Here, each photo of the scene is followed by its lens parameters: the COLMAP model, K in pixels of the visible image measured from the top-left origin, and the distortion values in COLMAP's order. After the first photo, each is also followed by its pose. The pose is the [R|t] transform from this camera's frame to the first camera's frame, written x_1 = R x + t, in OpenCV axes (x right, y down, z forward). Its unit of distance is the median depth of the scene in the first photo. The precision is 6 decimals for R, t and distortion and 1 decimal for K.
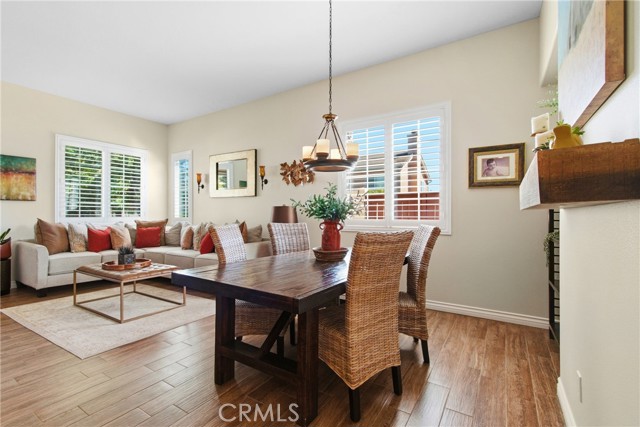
lens RADIAL K [[294.7, 0, 315.6], [0, 294.7, 212.6], [0, 0, 1]] dist [0.008673, 0.002129]
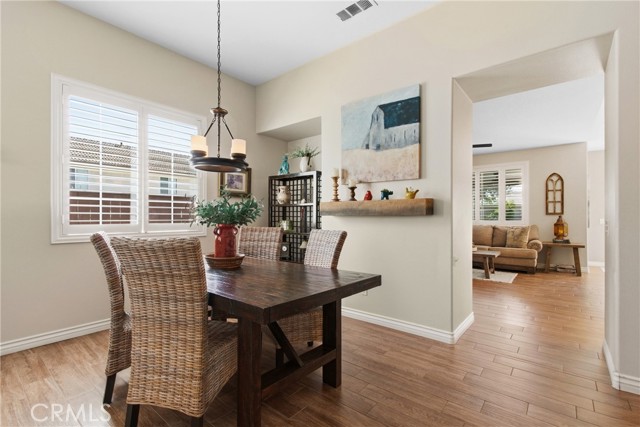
lens RADIAL K [[294.7, 0, 320.8], [0, 294.7, 216.5], [0, 0, 1]] dist [0.008673, 0.002129]
pose [[0.111384, 0.002444, 0.993774, -0.459299], [-0.007343, 0.999972, -0.001636, -0.000225], [-0.993750, -0.007115, 0.111399, 0.328237]]
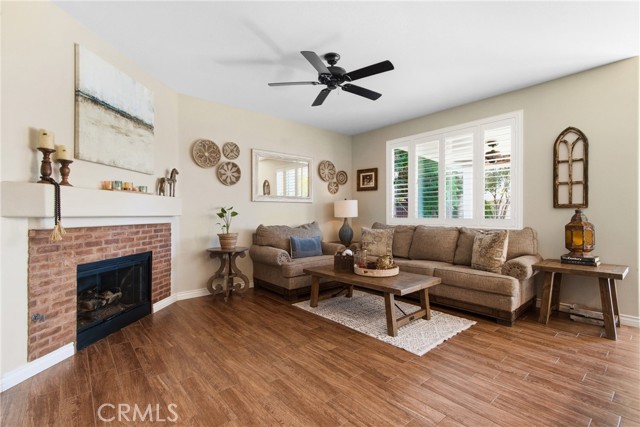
lens RADIAL K [[294.7, 0, 317.4], [0, 294.7, 212.6], [0, 0, 1]] dist [0.008673, 0.002129]
pose [[0.293164, 0.002891, 0.956058, 0.197876], [-0.005916, 0.999982, -0.001210, -0.003554], [-0.956044, -0.005301, 0.293176, -0.250456]]
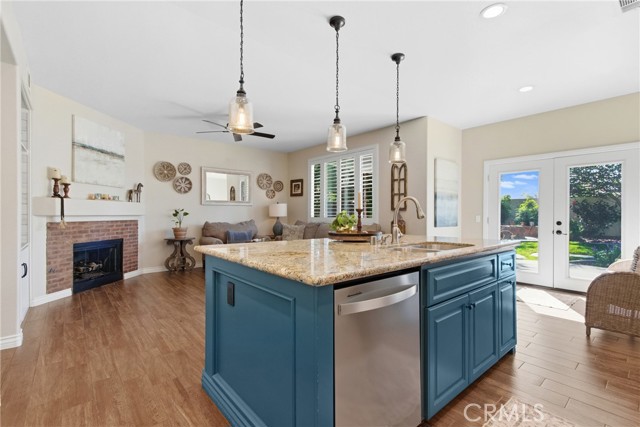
lens RADIAL K [[294.7, 0, 318.3], [0, 294.7, 212.7], [0, 0, 1]] dist [0.008673, 0.002129]
pose [[0.286018, 0.002143, 0.958222, -0.080552], [-0.007927, 0.999969, 0.000130, -0.009123], [-0.958192, -0.007633, 0.286026, -0.667972]]
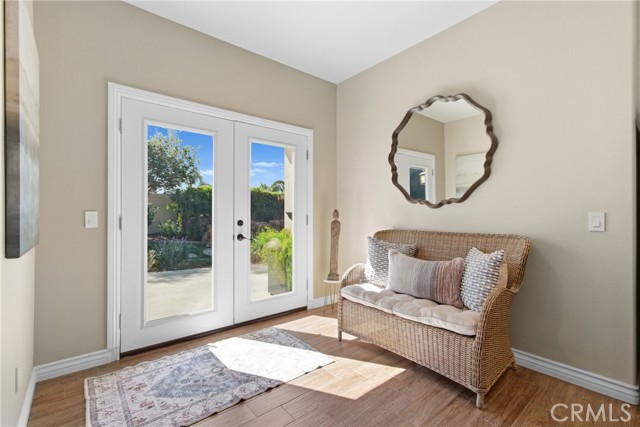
lens RADIAL K [[294.7, 0, 320.5], [0, 294.7, 213.0], [0, 0, 1]] dist [0.008673, 0.002129]
pose [[-0.954684, -0.002828, 0.297609, 0.738281], [-0.005298, 0.999958, -0.007493, 0.001537], [-0.297575, -0.008730, -0.954659, -0.593656]]
